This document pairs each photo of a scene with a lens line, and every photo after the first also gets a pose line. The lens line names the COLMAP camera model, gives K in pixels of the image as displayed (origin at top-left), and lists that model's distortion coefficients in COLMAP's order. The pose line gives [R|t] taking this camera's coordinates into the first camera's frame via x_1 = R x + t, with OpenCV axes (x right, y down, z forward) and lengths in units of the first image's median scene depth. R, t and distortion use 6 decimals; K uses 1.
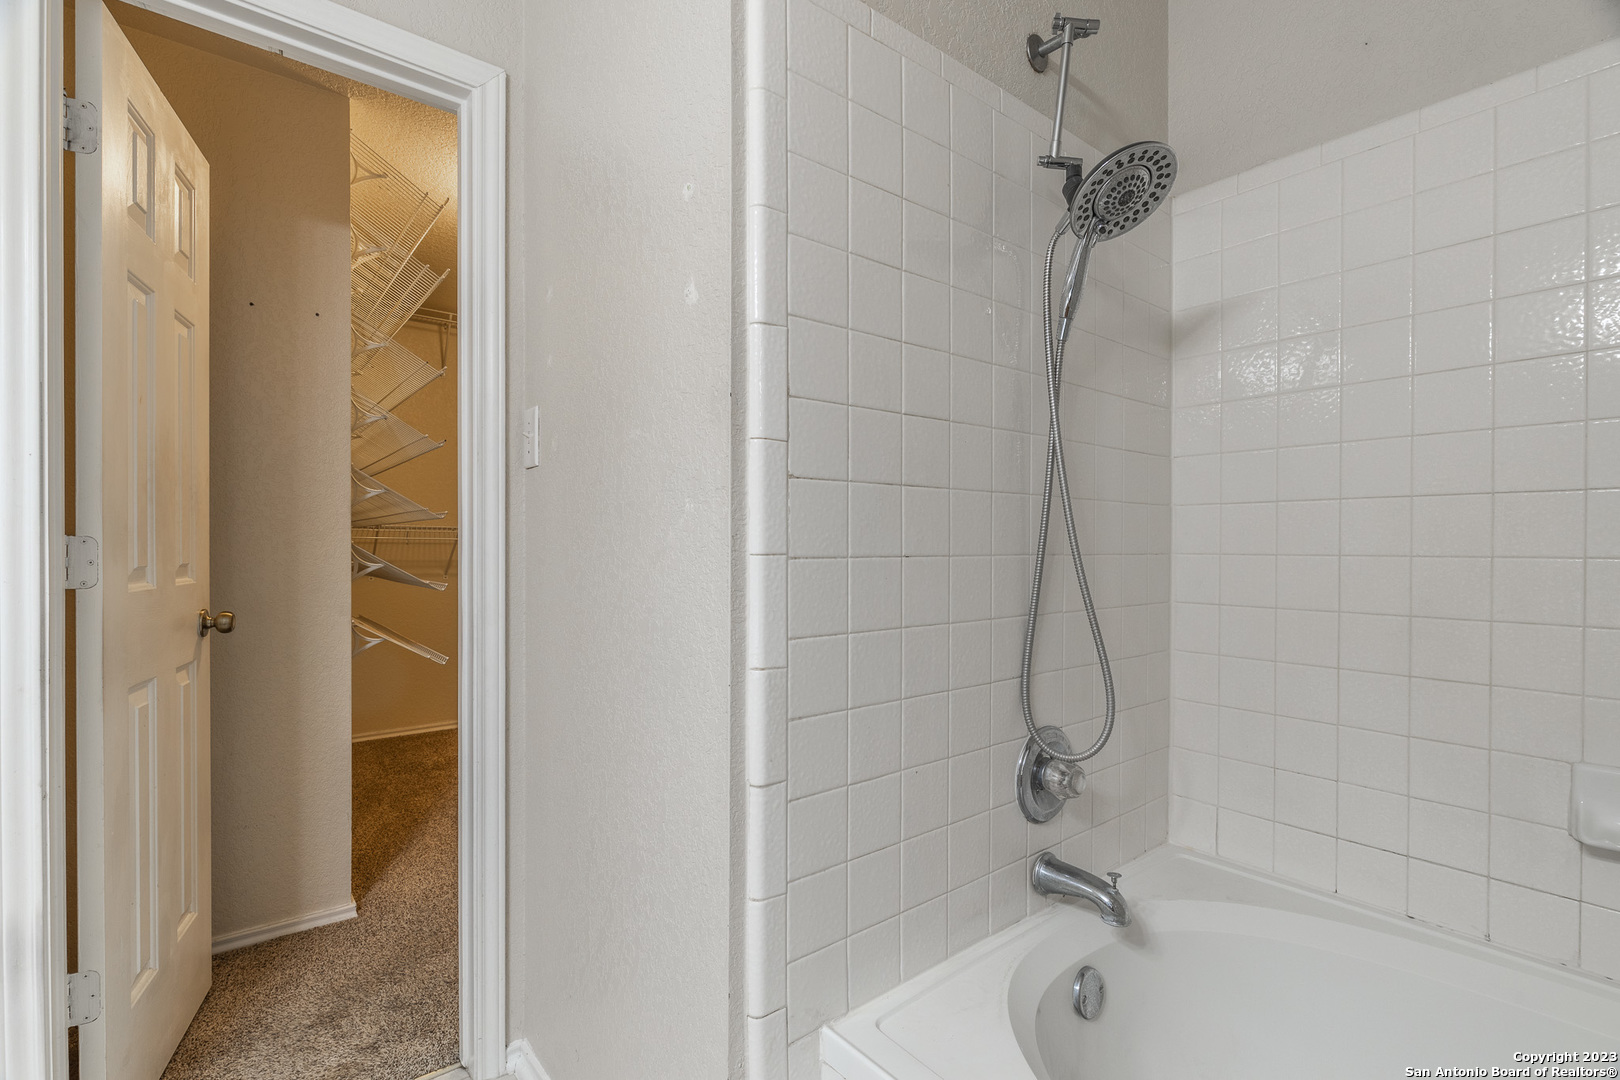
lens RADIAL K [[733.8, 0, 809.0], [0, 733.8, 547.4], [0, 0, 1]] dist [-0.000296, 0.000757]
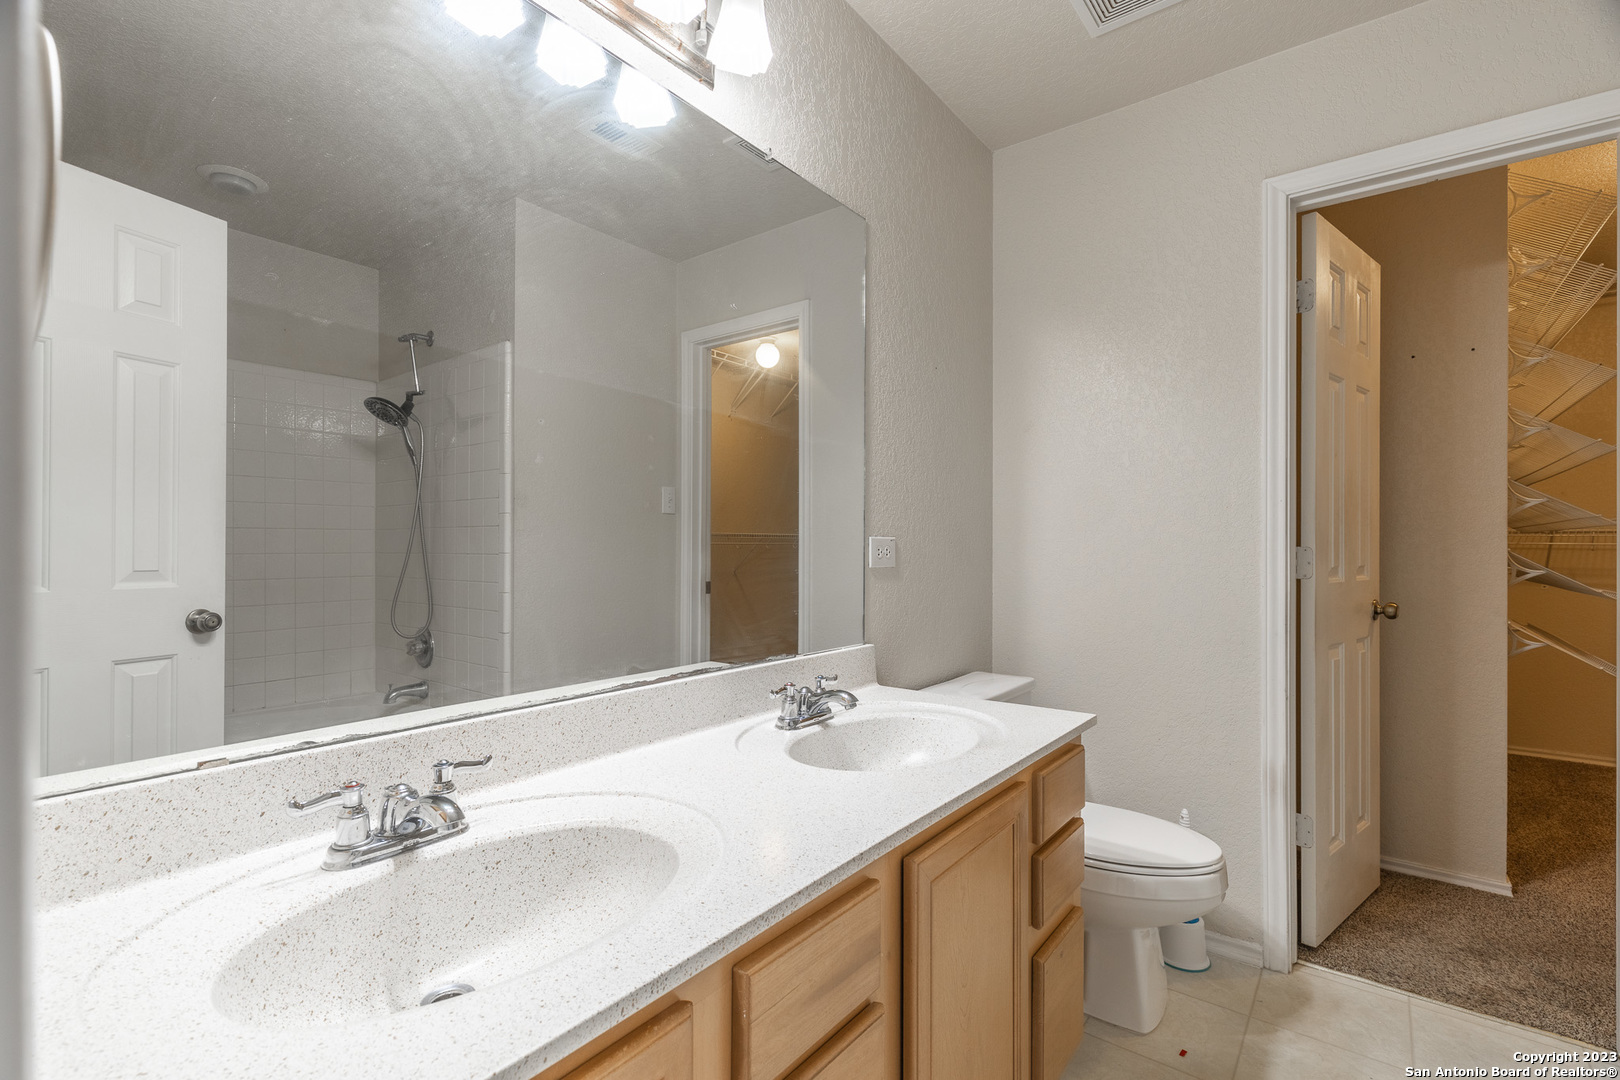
lens RADIAL K [[733.8, 0, 809.0], [0, 733.8, 547.4], [0, 0, 1]] dist [-0.000296, 0.000757]
pose [[0.228542, -0.000792, -0.973534, 0.235480], [-0.005167, 0.999985, -0.002026, -0.003238], [0.973520, 0.005493, 0.228534, -0.302899]]
